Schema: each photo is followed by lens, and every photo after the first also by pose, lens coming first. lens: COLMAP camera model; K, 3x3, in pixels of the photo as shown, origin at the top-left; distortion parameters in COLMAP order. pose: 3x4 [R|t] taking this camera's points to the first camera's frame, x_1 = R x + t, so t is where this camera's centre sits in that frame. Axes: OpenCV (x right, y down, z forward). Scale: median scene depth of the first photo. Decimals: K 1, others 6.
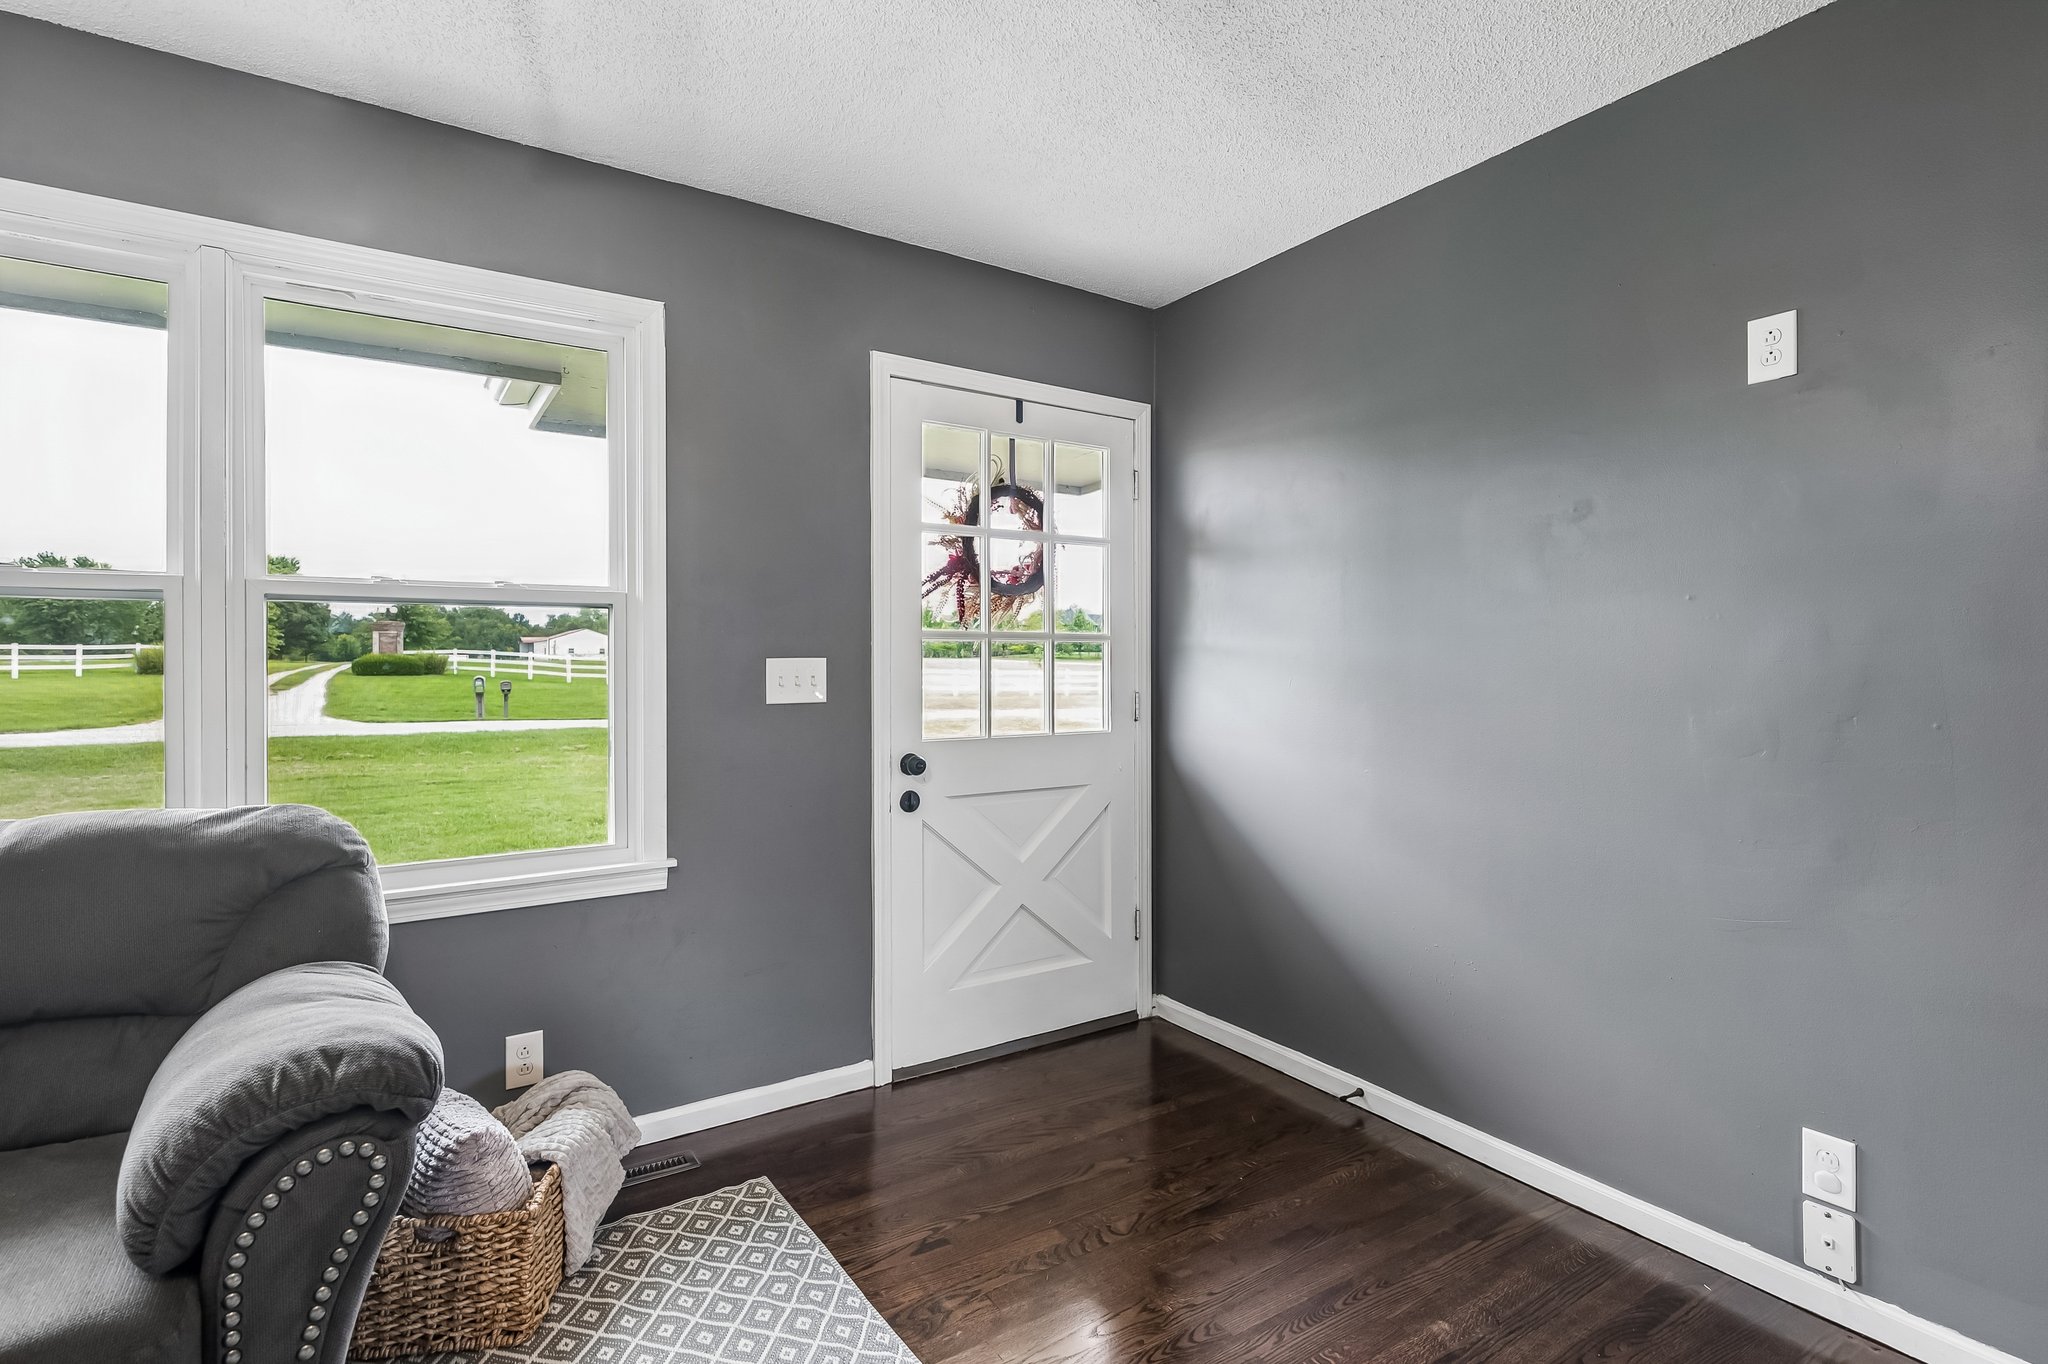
lens RADIAL K [[1008.1, 0, 1021.8], [0, 1008.1, 672.5], [0, 0, 1]] dist [-0.000890, 0.000179]
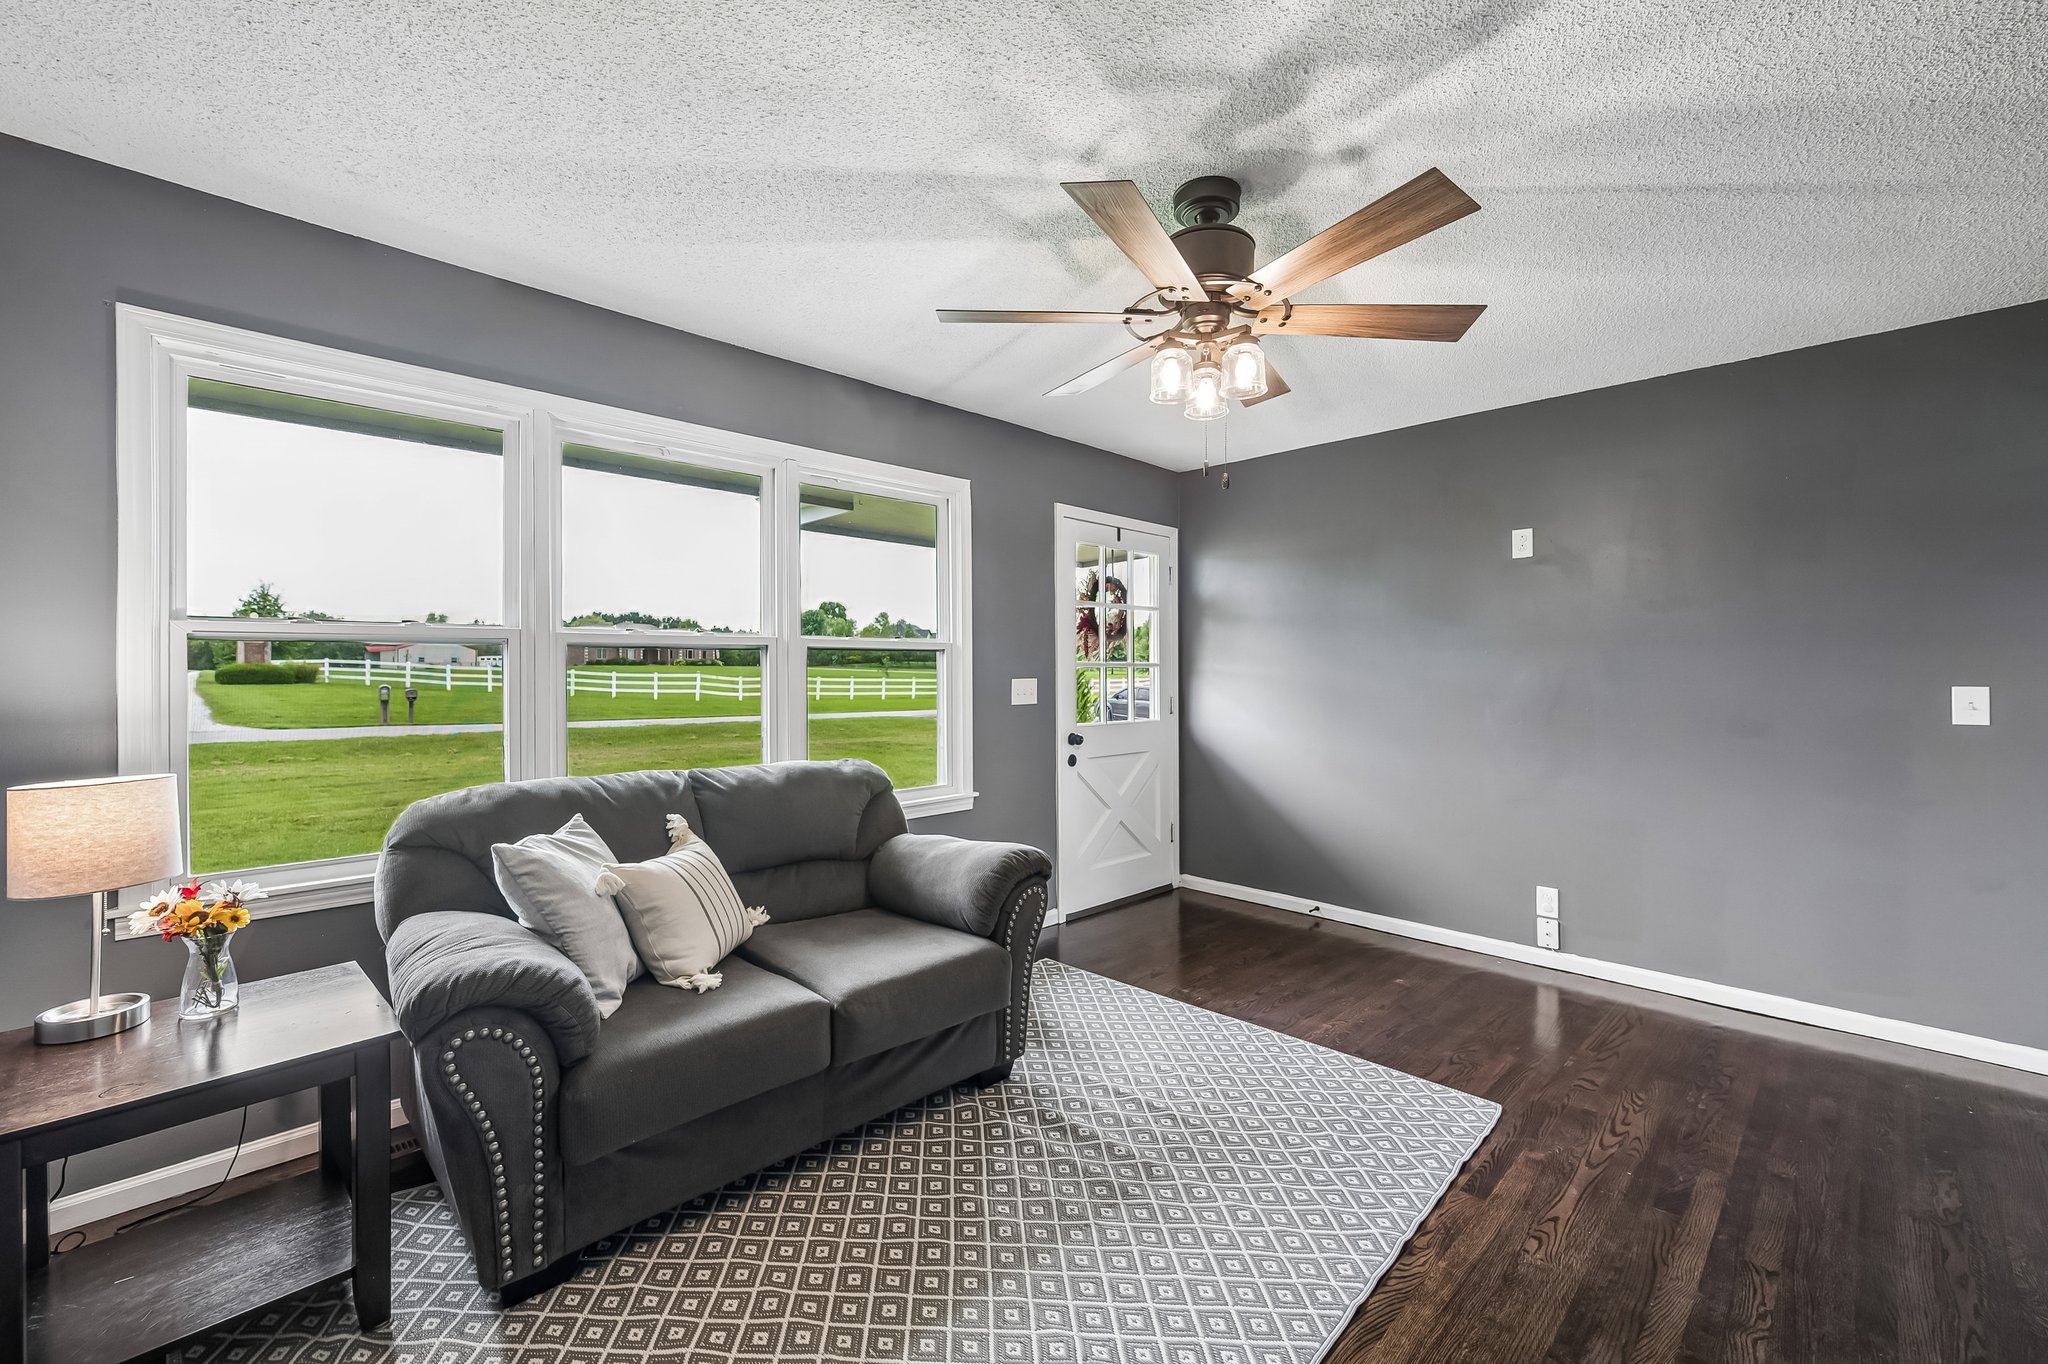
lens RADIAL K [[869.4, 0, 1024.7], [0, 869.4, 675.2], [0, 0, 1]] dist [-0.000681, -0.000047]
pose [[0.979075, 0.000613, 0.203499, -0.465308], [0.000505, 0.999985, -0.005441, -0.010470], [-0.203500, 0.005430, 0.979060, -0.424717]]
